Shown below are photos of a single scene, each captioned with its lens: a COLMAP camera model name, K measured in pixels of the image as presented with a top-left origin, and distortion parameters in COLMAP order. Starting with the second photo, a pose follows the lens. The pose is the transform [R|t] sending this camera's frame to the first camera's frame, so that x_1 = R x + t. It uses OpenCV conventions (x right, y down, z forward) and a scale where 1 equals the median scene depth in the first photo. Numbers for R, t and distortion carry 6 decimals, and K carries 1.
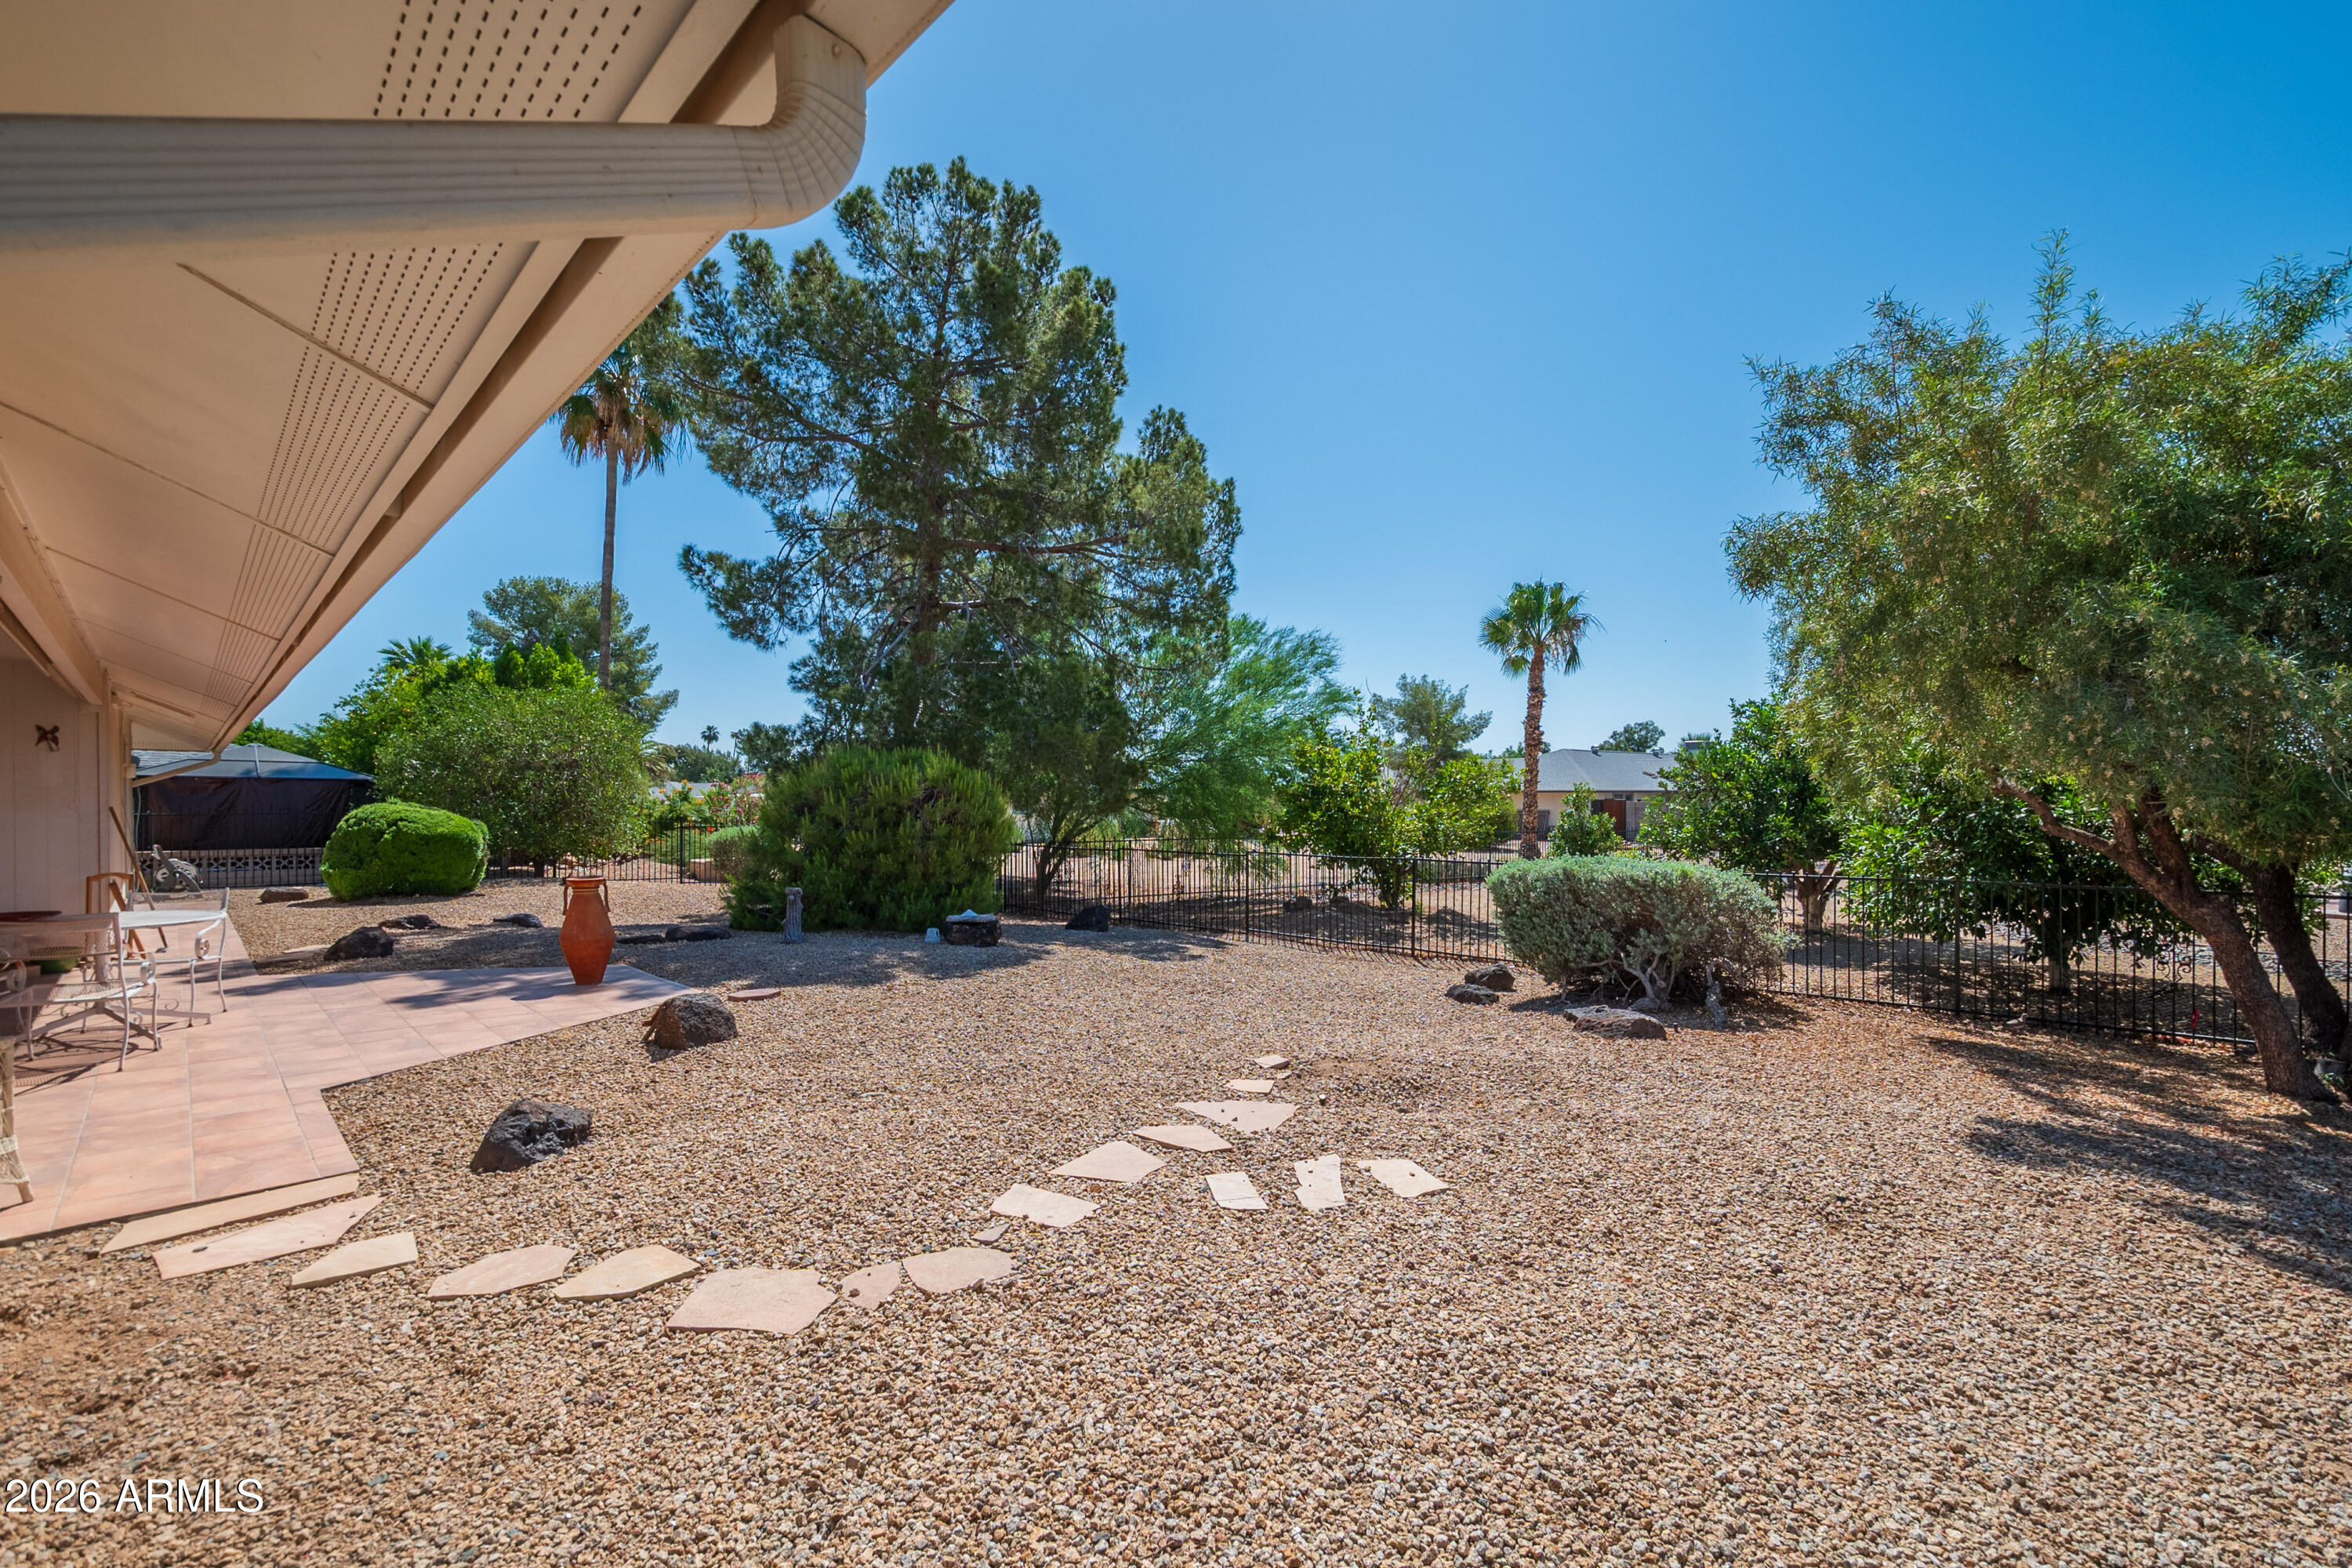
lens RADIAL K [[1043.3, 0, 1168.9], [0, 1043.3, 786.5], [0, 0, 1]] dist [0.000649, -0.001669]
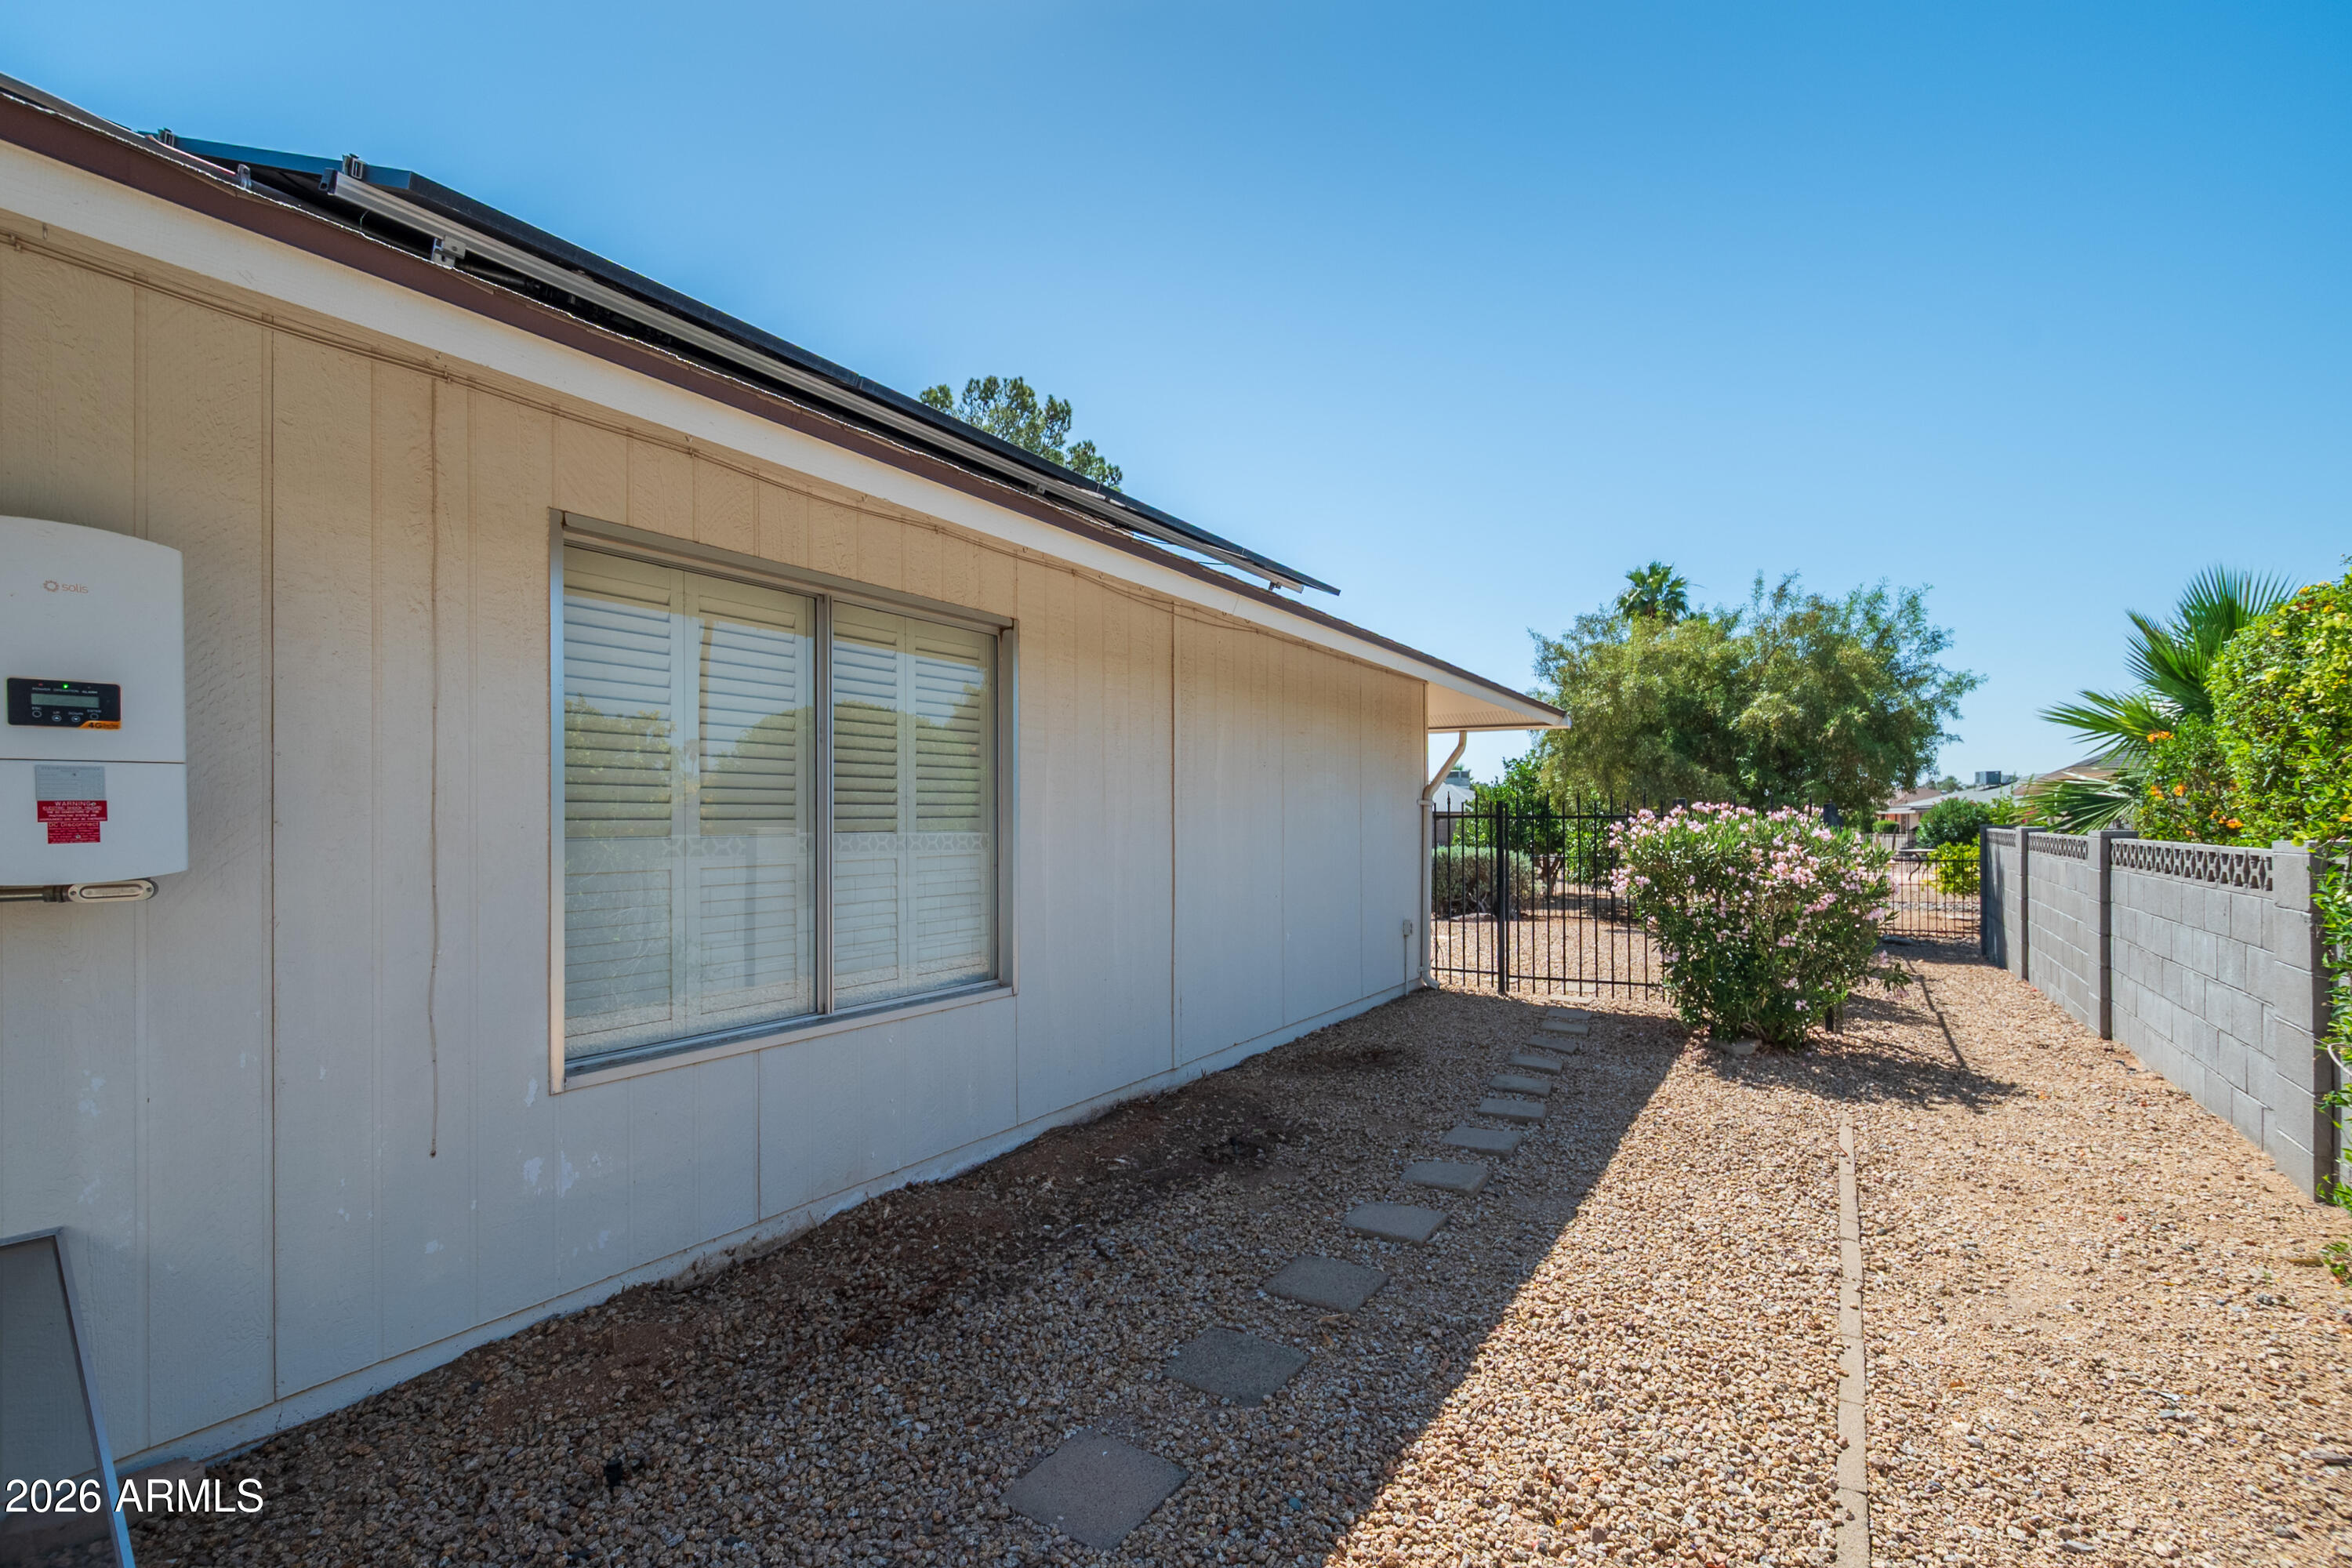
lens RADIAL K [[1043.3, 0, 1180.8], [0, 1043.3, 795.3], [0, 0, 1]] dist [0.000649, -0.001669]
pose [[0.975741, 0.004447, 0.218883, -0.732934], [-0.001610, 0.999912, -0.013137, -0.007864], [-0.218922, 0.012466, 0.975663, -1.134201]]
